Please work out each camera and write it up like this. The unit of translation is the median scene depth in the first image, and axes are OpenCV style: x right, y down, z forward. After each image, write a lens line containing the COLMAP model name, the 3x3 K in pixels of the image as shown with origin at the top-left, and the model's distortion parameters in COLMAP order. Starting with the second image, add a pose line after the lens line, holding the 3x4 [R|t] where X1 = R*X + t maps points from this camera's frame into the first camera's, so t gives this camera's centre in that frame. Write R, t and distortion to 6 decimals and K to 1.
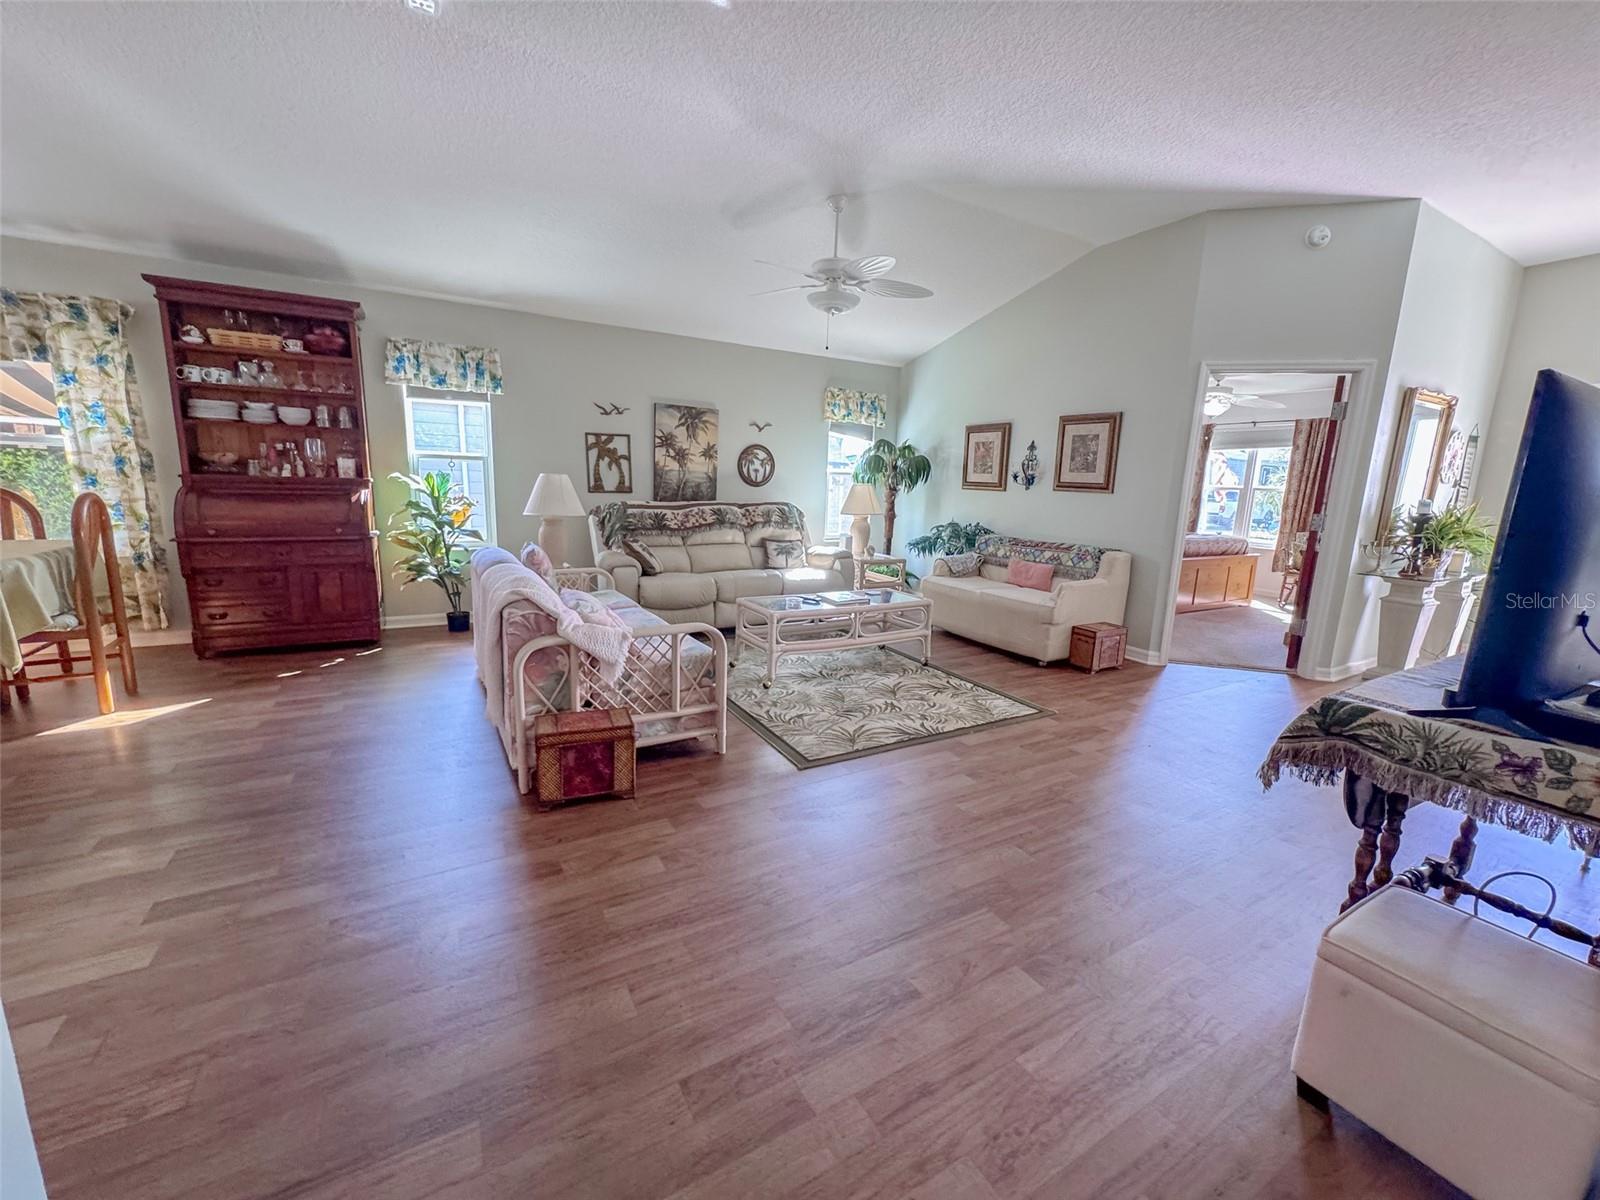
lens RADIAL K [[641.9, 0, 799.9], [0, 641.9, 600.9], [0, 0, 1]] dist [-0.004048, 0.000683]
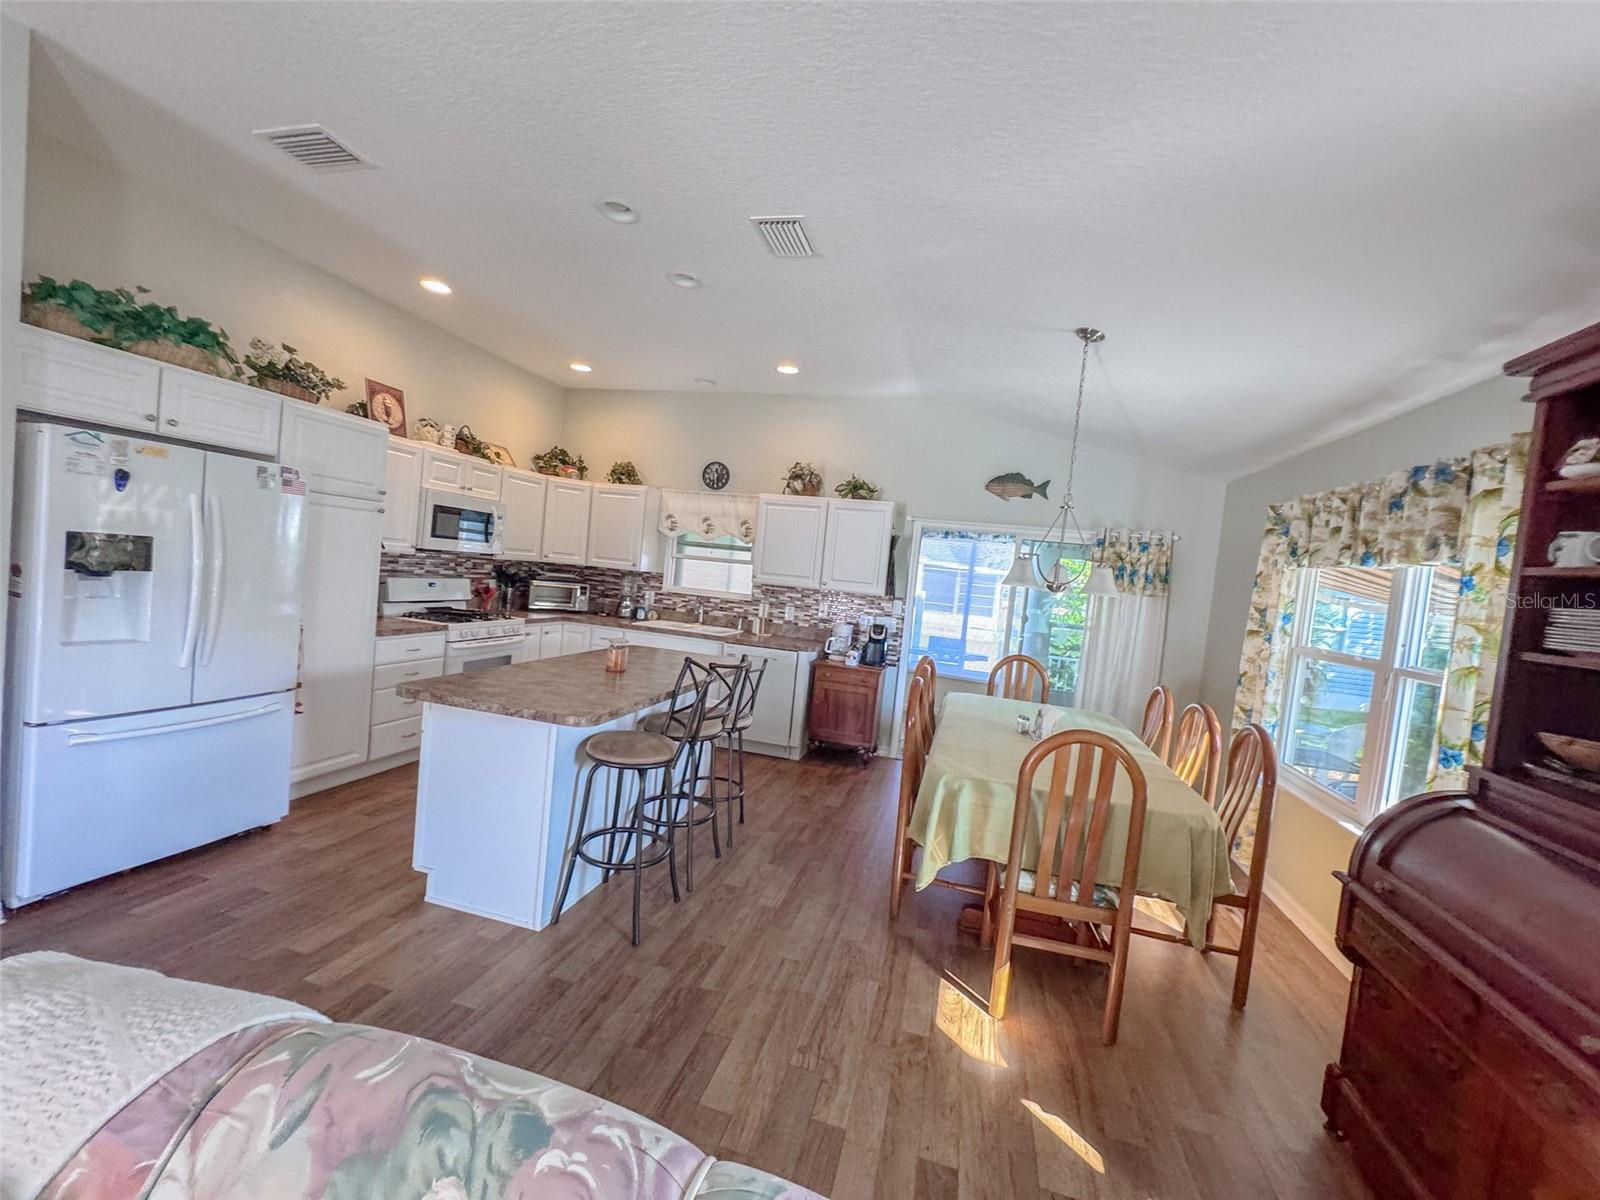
lens RADIAL K [[641.9, 0, 800.7], [0, 641.9, 601.6], [0, 0, 1]] dist [-0.004048, 0.000683]
pose [[-0.698954, -0.067402, -0.711984, -0.269121], [-0.249456, 0.956000, 0.154388, -0.236579], [0.670250, 0.285519, -0.685014, 0.866848]]
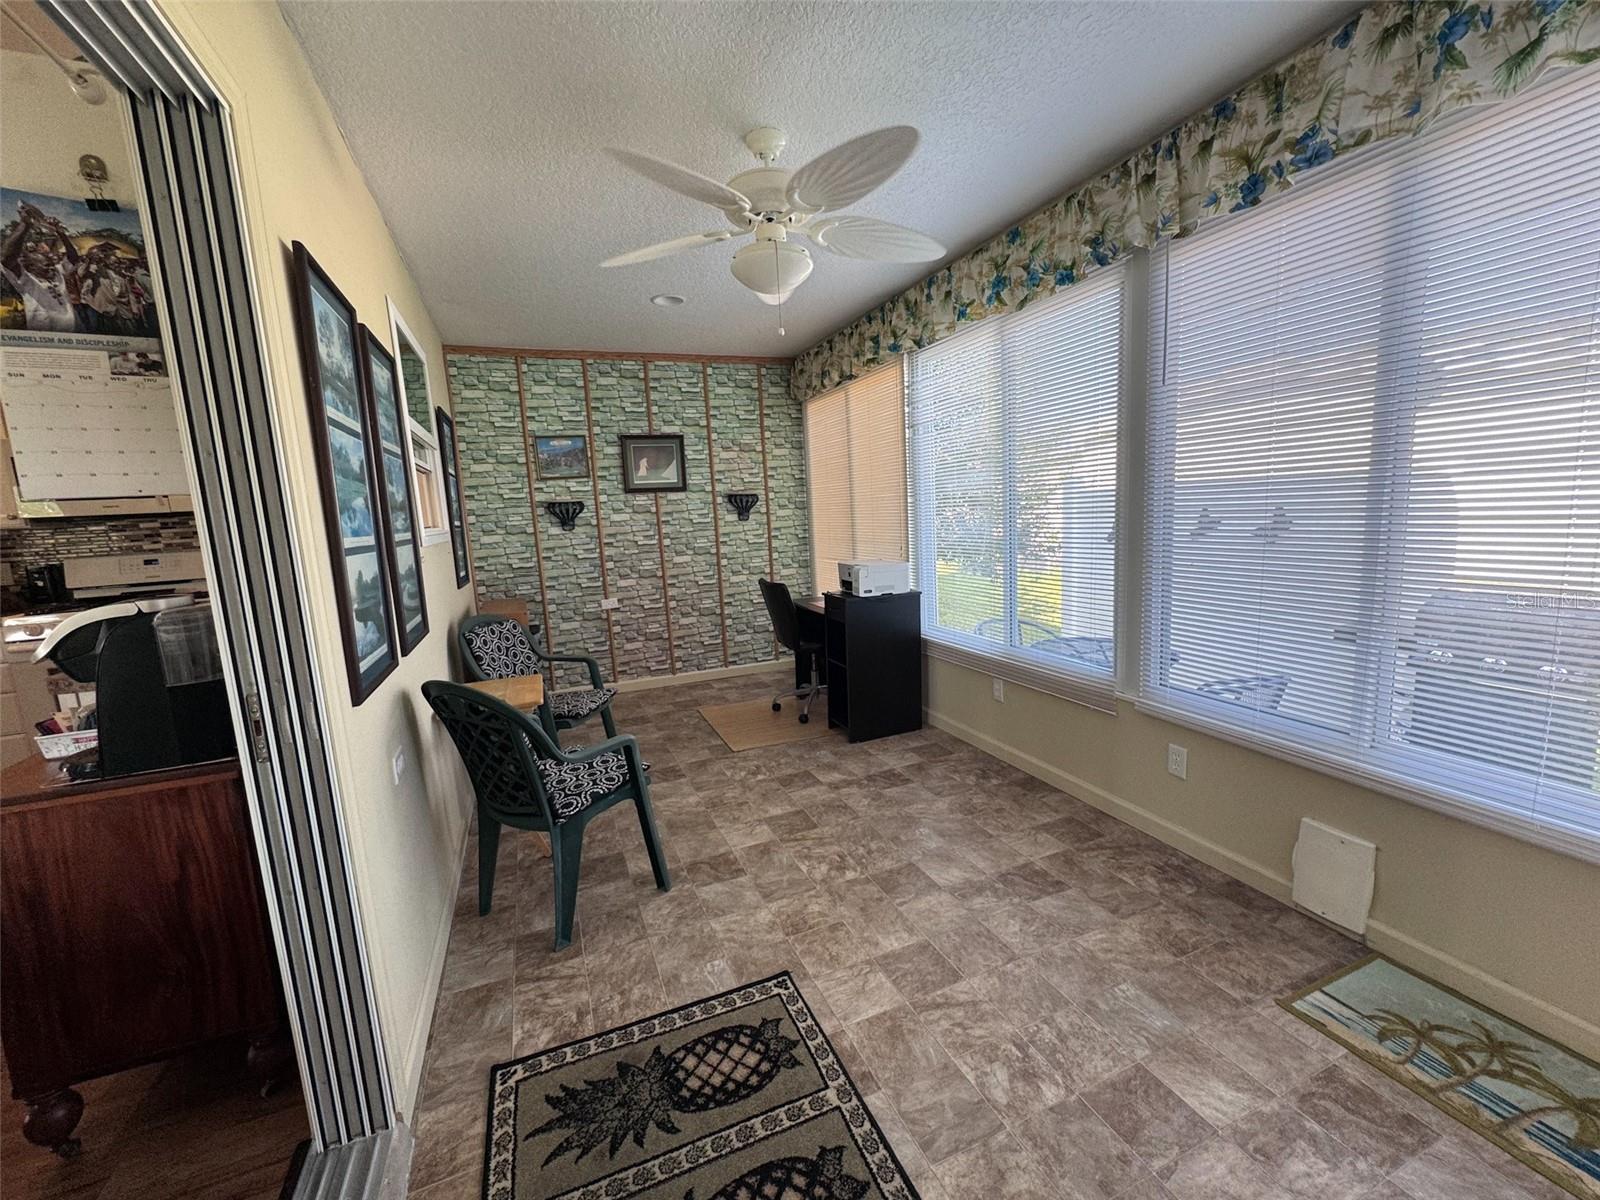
lens RADIAL K [[641.9, 0, 796.2], [0, 641.9, 602.0], [0, 0, 1]] dist [-0.004048, 0.000683]
pose [[-0.991109, -0.005038, 0.132953, -1.578969], [0.038722, 0.945105, 0.324463, -0.130367], [-0.127289, 0.326727, -0.936508, 0.391364]]
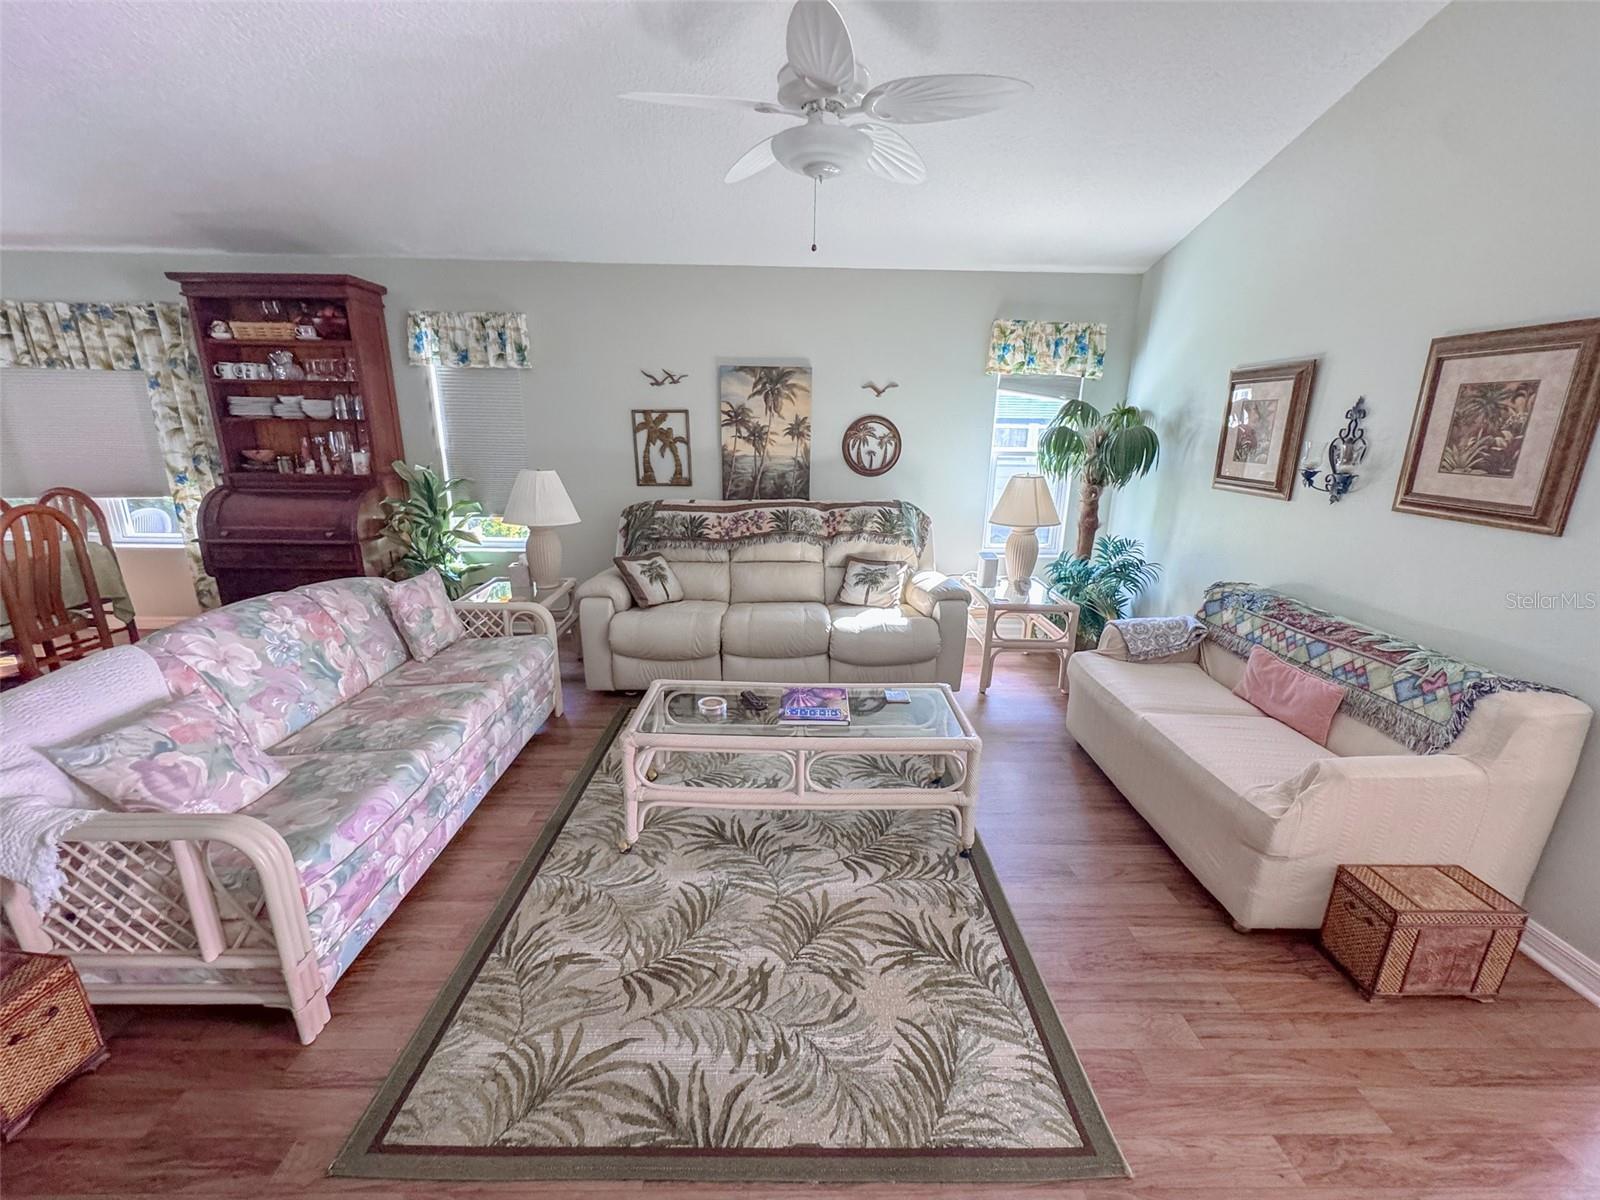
lens RADIAL K [[641.9, 0, 800.0], [0, 641.9, 601.3], [0, 0, 1]] dist [-0.004048, 0.000683]
pose [[0.873631, 0.110156, -0.473957, 0.305408], [-0.076779, 0.993043, 0.089276, -0.142160], [0.480494, -0.041604, 0.876011, 0.492019]]
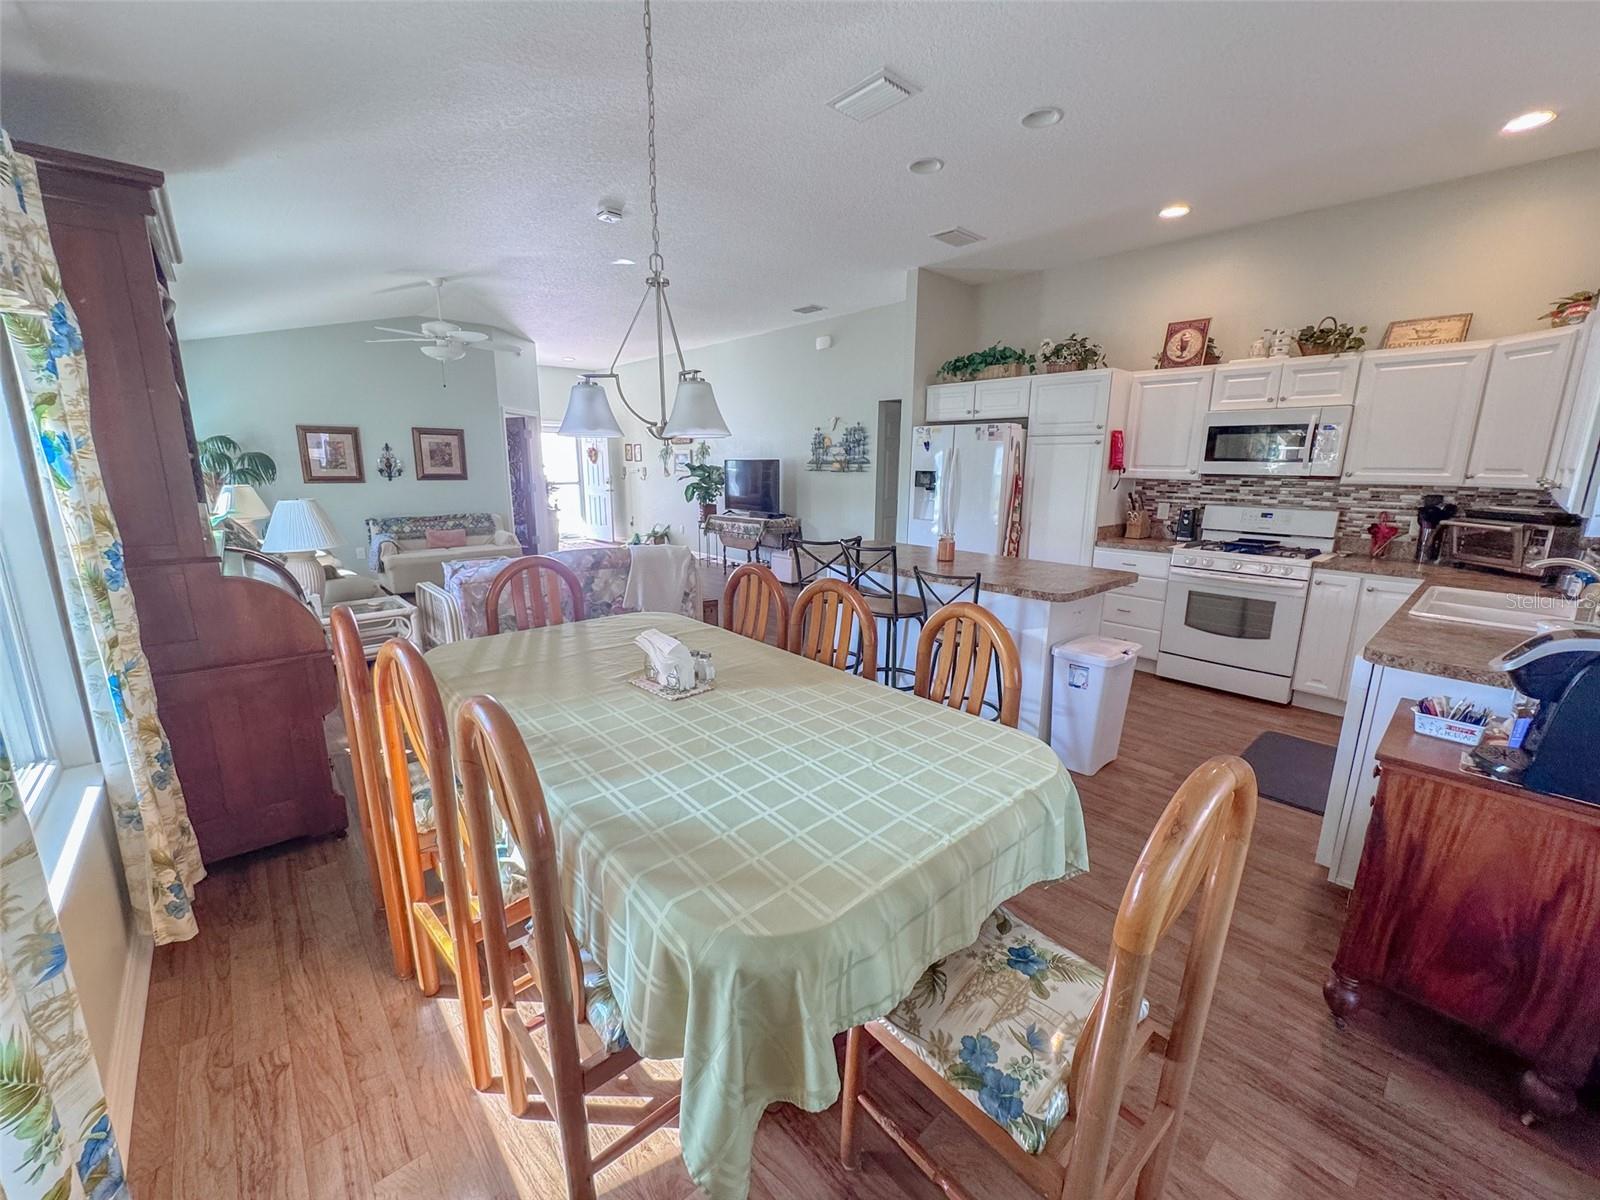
lens RADIAL K [[641.9, 0, 803.8], [0, 641.9, 603.3], [0, 0, 1]] dist [-0.004048, 0.000683]
pose [[-0.208038, -0.244758, 0.947002, -1.433349], [0.166887, 0.945107, 0.280930, -0.206838], [-0.963778, 0.216487, -0.155771, 0.558164]]
